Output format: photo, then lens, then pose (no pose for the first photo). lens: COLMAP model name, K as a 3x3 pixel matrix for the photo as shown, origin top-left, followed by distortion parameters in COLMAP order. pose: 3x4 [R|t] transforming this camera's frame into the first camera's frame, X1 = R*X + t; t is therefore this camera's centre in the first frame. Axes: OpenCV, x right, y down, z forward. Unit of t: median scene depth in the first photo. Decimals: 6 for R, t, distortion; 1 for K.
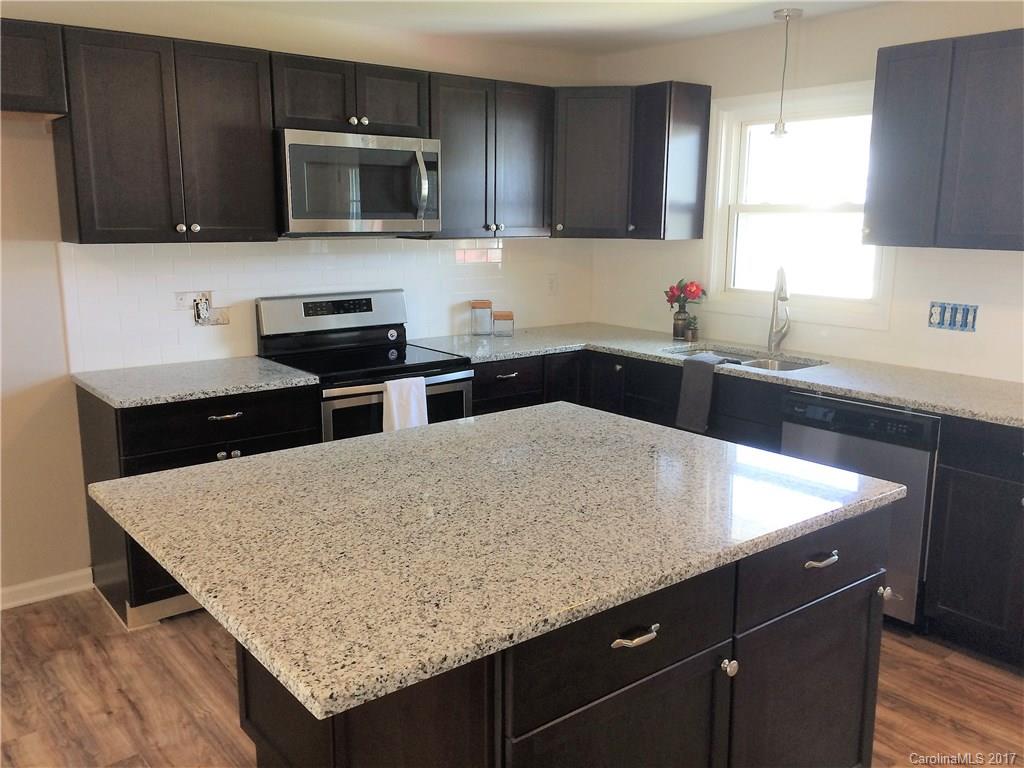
lens RADIAL K [[865.2, 0, 512.0], [0, 865.2, 384.0], [0, 0, 1]] dist [0.073006, -0.105389]
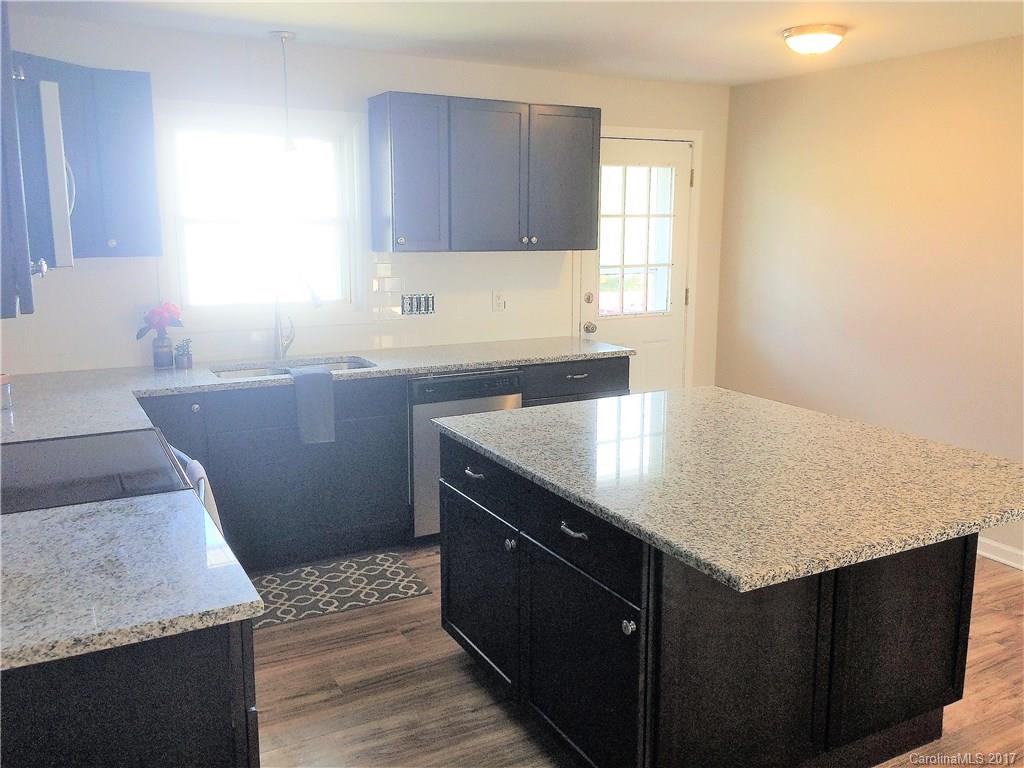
lens RADIAL K [[865.2, 0, 512.0], [0, 865.2, 384.0], [0, 0, 1]] dist [0.073006, -0.105389]
pose [[0.176521, -0.182799, 0.967174, -0.559146], [0.189037, 0.970608, 0.148947, -0.094958], [-0.965974, 0.156539, 0.205888, 0.454562]]
